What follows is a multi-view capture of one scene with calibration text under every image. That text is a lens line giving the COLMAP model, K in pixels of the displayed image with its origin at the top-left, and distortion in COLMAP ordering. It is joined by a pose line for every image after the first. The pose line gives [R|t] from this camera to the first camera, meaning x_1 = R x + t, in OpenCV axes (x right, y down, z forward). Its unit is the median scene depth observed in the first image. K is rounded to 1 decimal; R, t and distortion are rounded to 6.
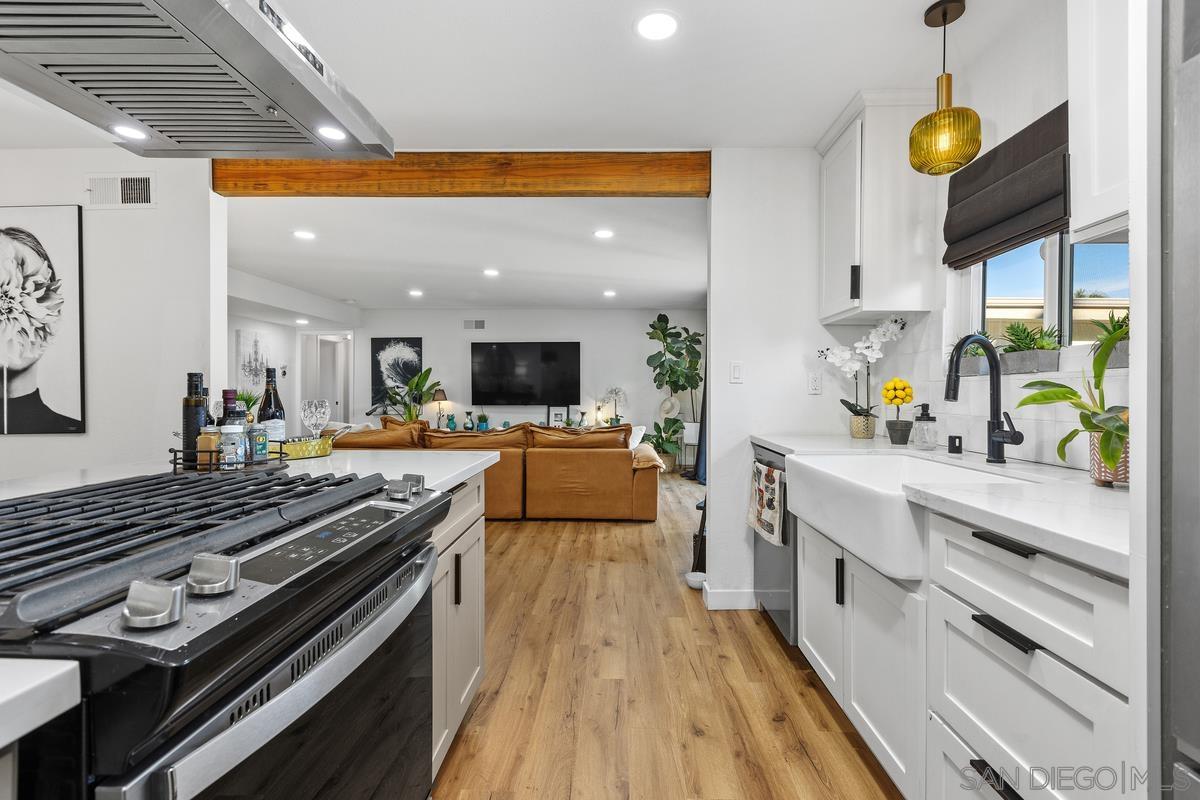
lens RADIAL K [[539.6, 0, 604.6], [0, 539.6, 394.3], [0, 0, 1]] dist [0.005883, -0.002582]
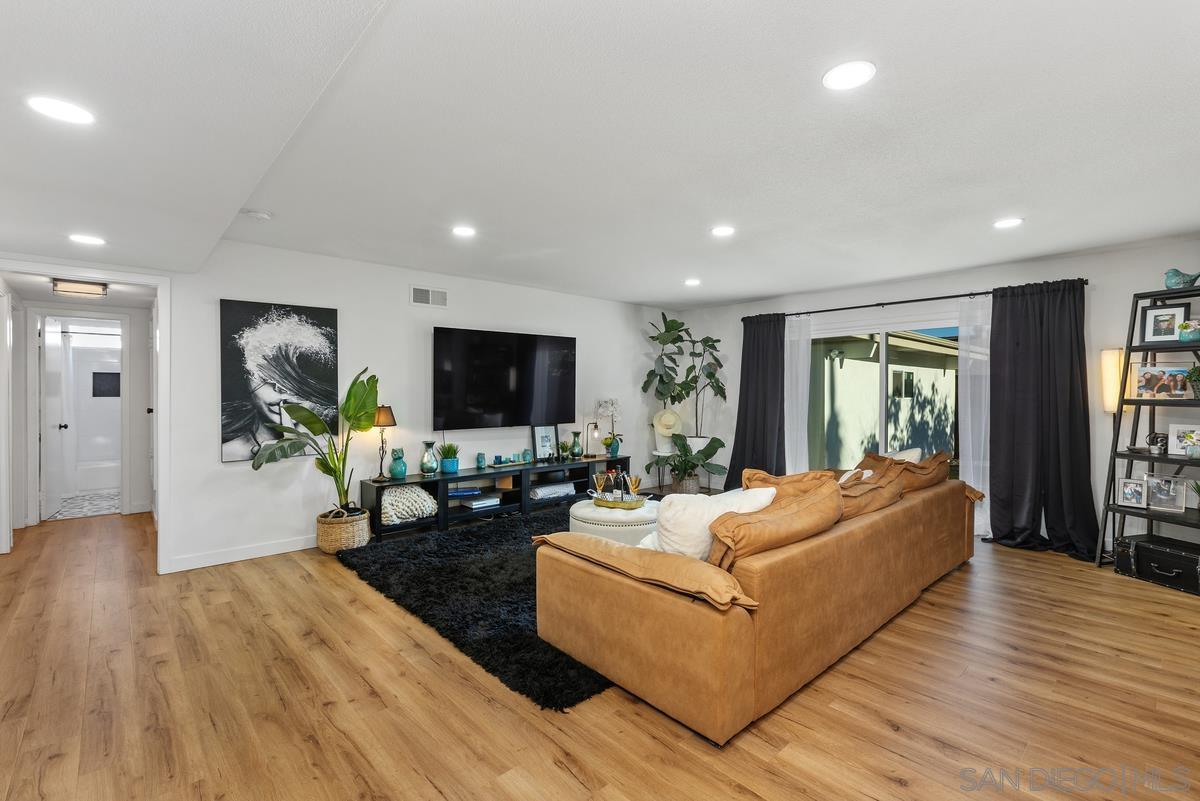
lens RADIAL K [[539.6, 0, 606.1], [0, 539.6, 388.9], [0, 0, 1]] dist [0.005883, -0.002582]
pose [[0.716019, 0.000488, 0.698080, -0.549504], [0.004558, 0.999975, -0.005374, -0.023337], [-0.698066, 0.007030, 0.715999, 0.453566]]
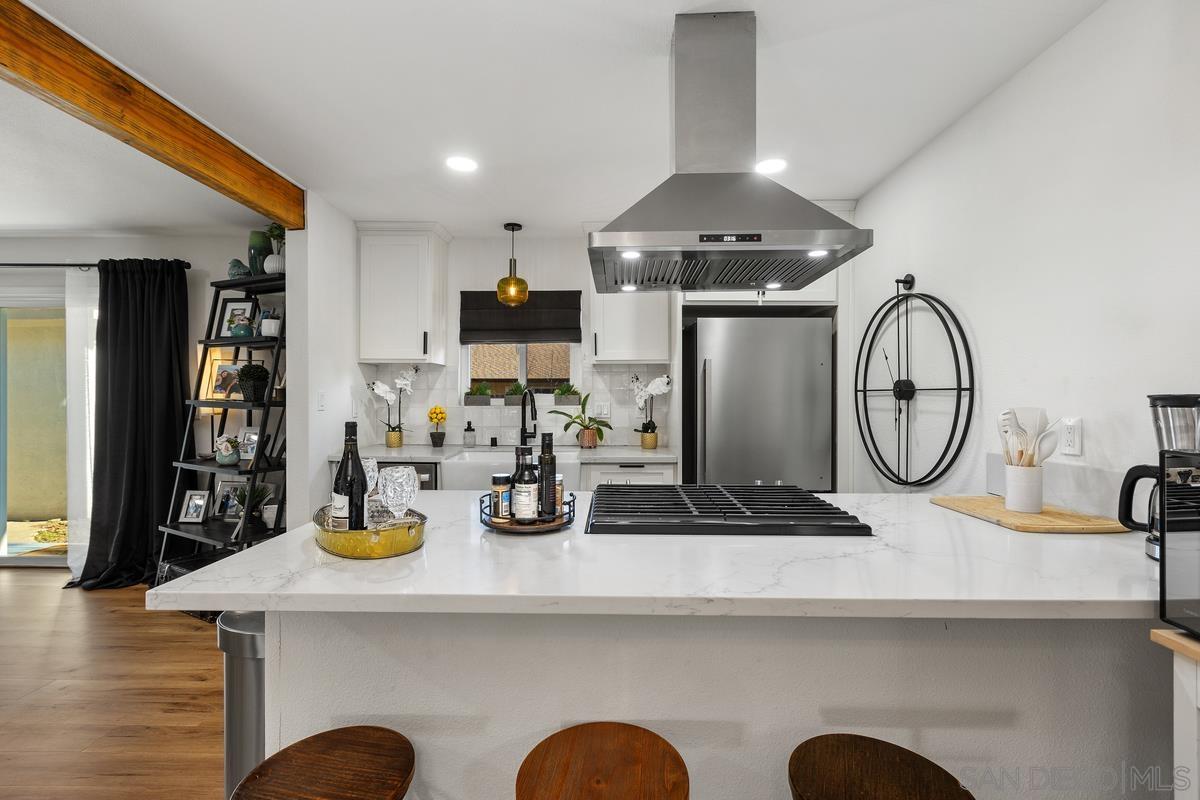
lens RADIAL K [[539.6, 0, 606.2], [0, 539.6, 403.9], [0, 0, 1]] dist [0.005883, -0.002582]
pose [[-0.012048, -0.019896, 0.999729, -0.305732], [0.002010, 0.999800, 0.019922, -0.019329], [-0.999925, 0.002249, -0.012006, 0.149849]]
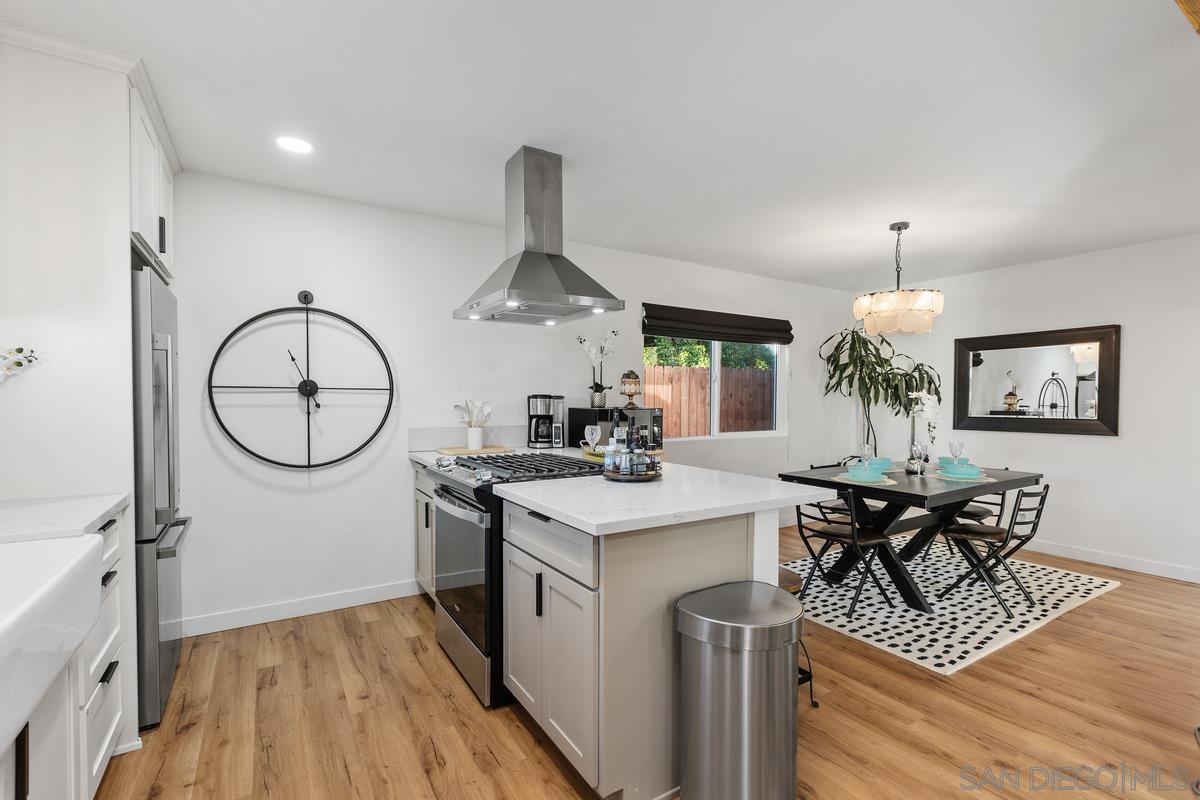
lens RADIAL K [[539.6, 0, 607.5], [0, 539.6, 413.5], [0, 0, 1]] dist [0.005883, -0.002582]
pose [[-0.828907, 0.006697, -0.559346, 0.050014], [-0.008164, 0.999677, 0.024066, -0.013906], [0.559327, 0.024515, -0.828585, 0.400367]]
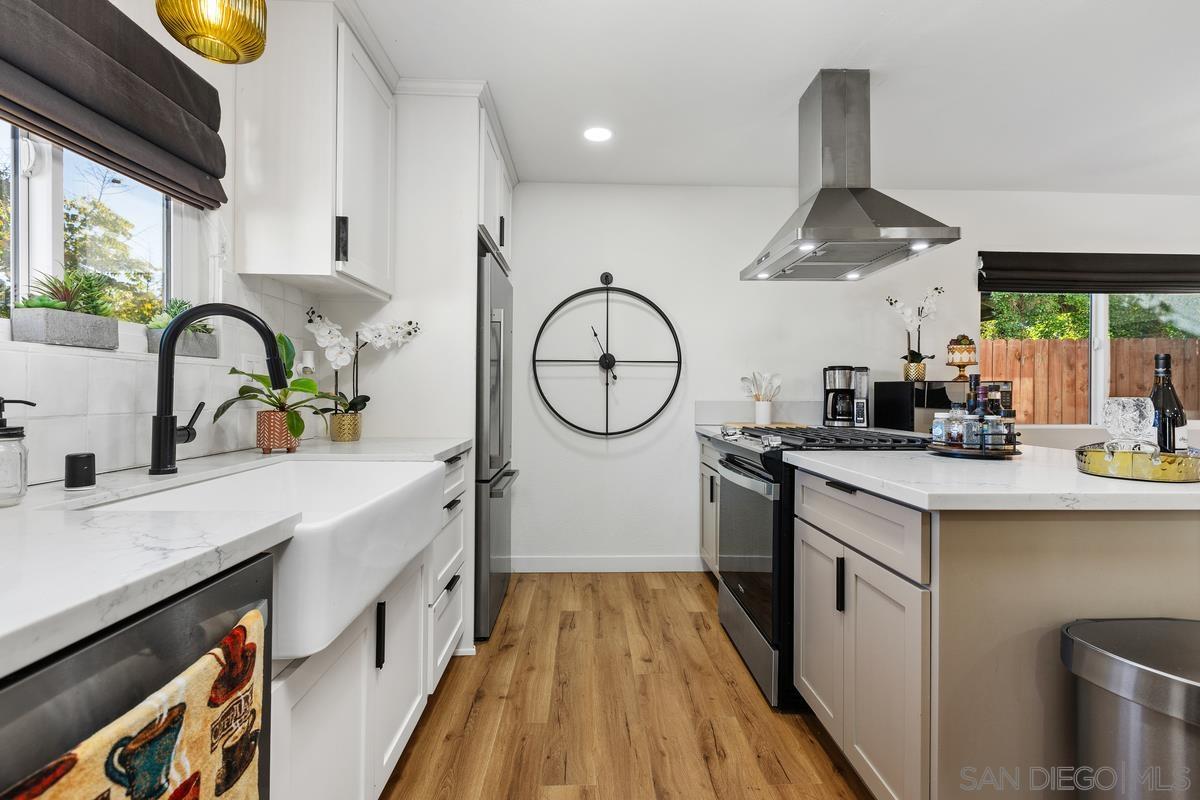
lens RADIAL K [[539.6, 0, 604.9], [0, 539.6, 392.2], [0, 0, 1]] dist [0.005883, -0.002582]
pose [[-0.997726, -0.009951, -0.066656, 0.040854], [-0.009941, 0.999950, -0.000488, 0.002883], [0.066658, 0.000176, -0.997776, 0.377344]]
